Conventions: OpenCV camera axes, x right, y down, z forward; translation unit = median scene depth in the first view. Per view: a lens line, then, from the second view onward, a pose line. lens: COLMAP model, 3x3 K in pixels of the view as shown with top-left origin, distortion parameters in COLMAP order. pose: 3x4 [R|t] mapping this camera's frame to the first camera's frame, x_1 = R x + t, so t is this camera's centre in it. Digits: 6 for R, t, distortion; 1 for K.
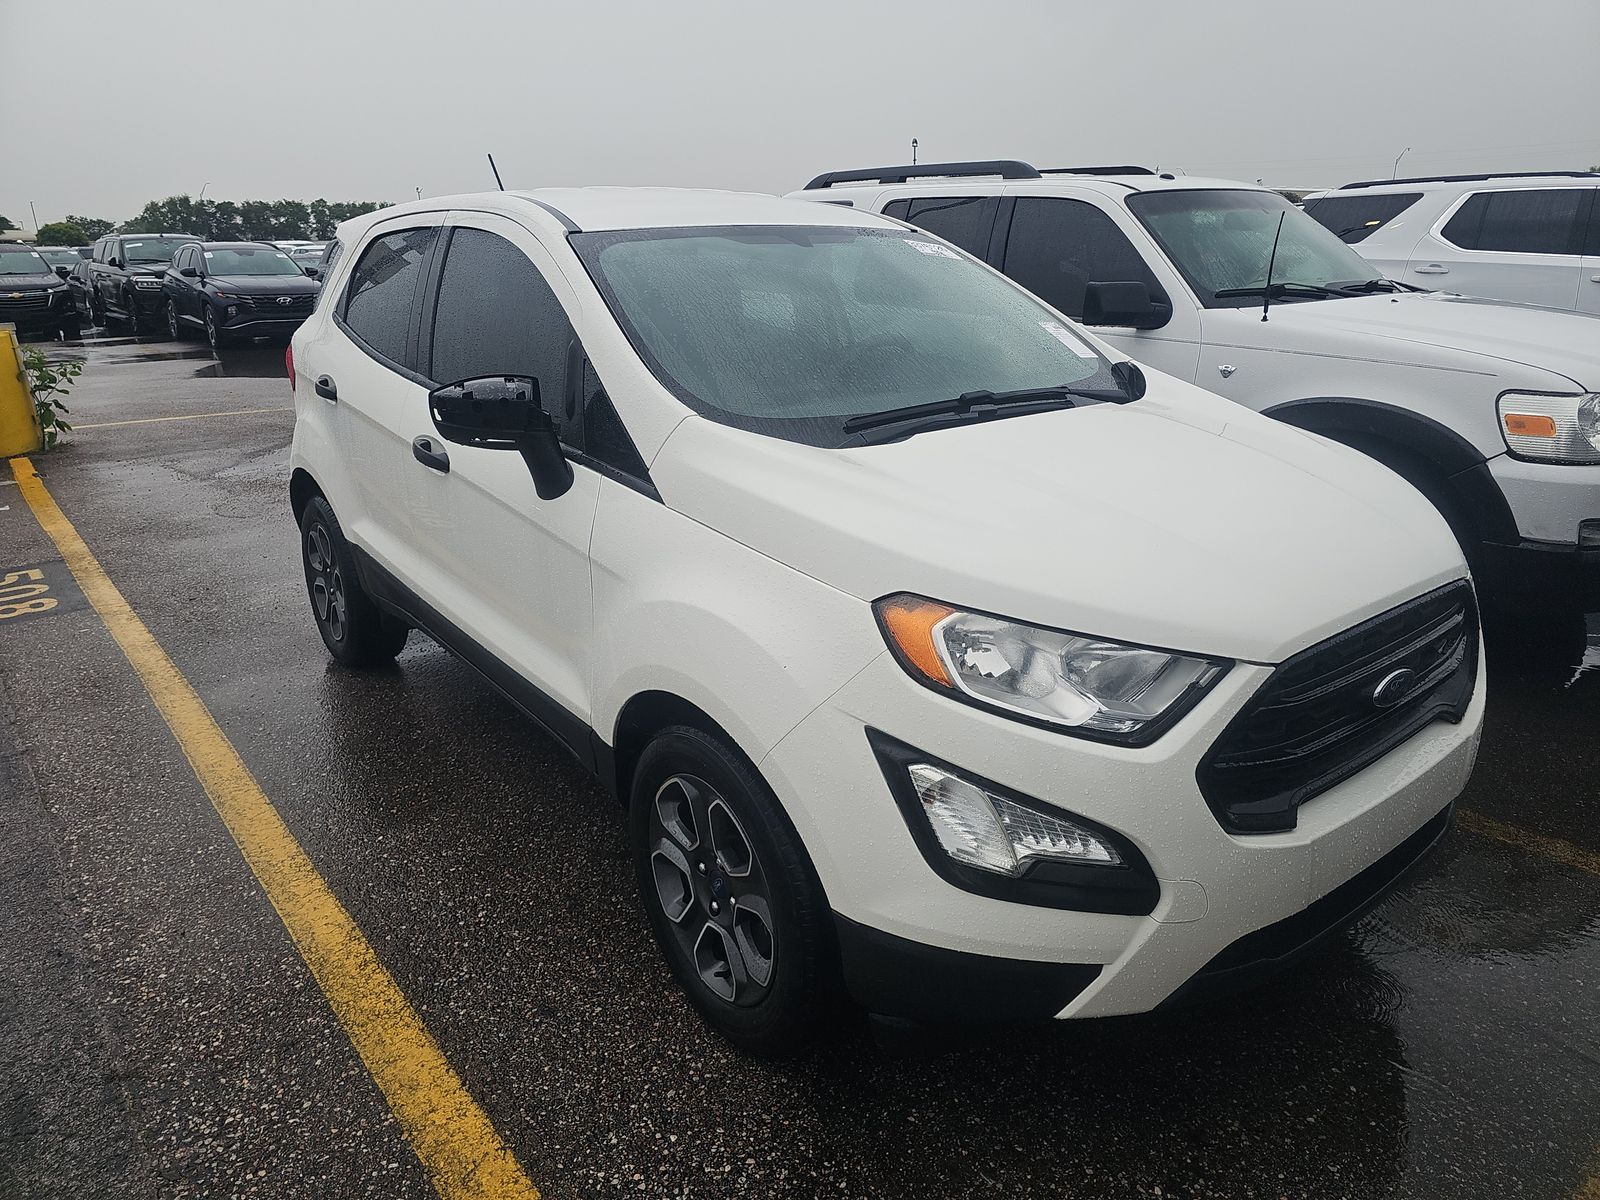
lens RADIAL K [[1066.7, 0, 803.4], [0, 1066.7, 596.6], [0, 0, 1]] dist [0.044629, -0.040700]
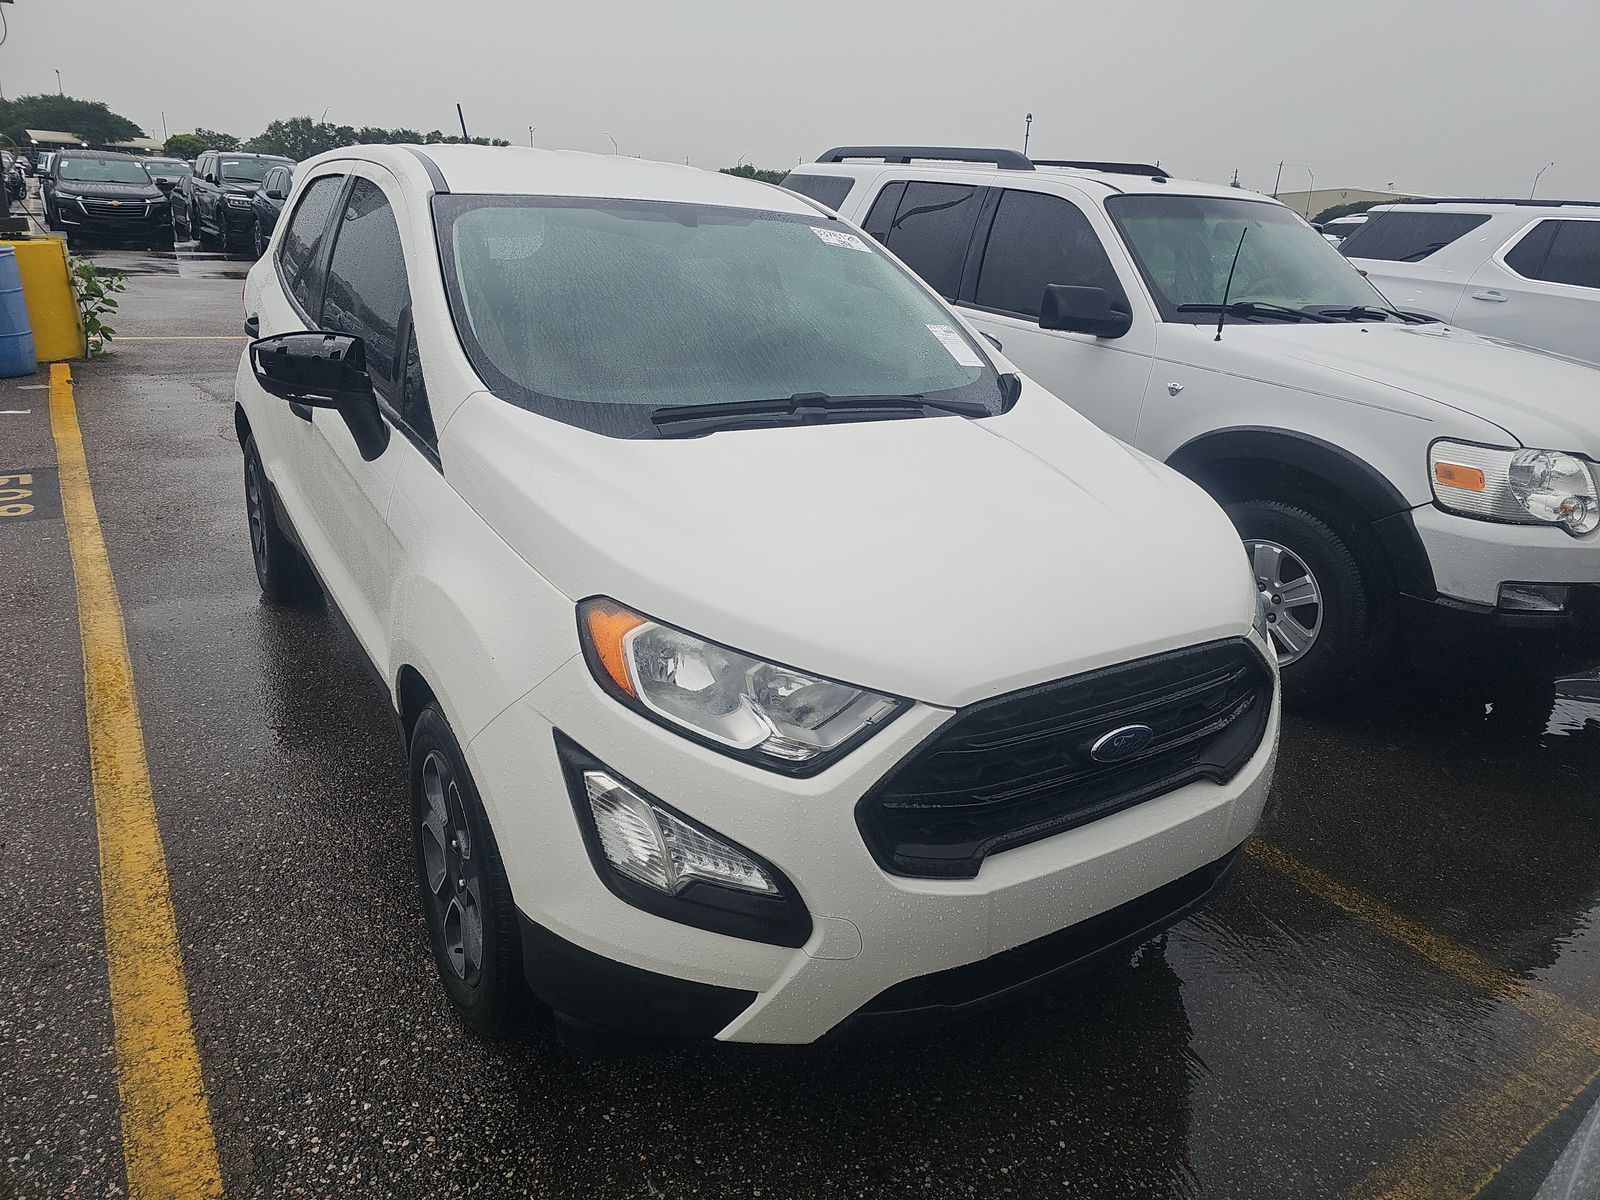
lens RADIAL K [[1066.7, 0, 805.5], [0, 1066.7, 595.2], [0, 0, 1]] dist [0.044629, -0.040700]
pose [[0.992981, 0.101644, -0.060470, 0.254671], [-0.099910, 0.994512, 0.031045, -0.040084], [0.063294, -0.024785, 0.997687, 0.022199]]
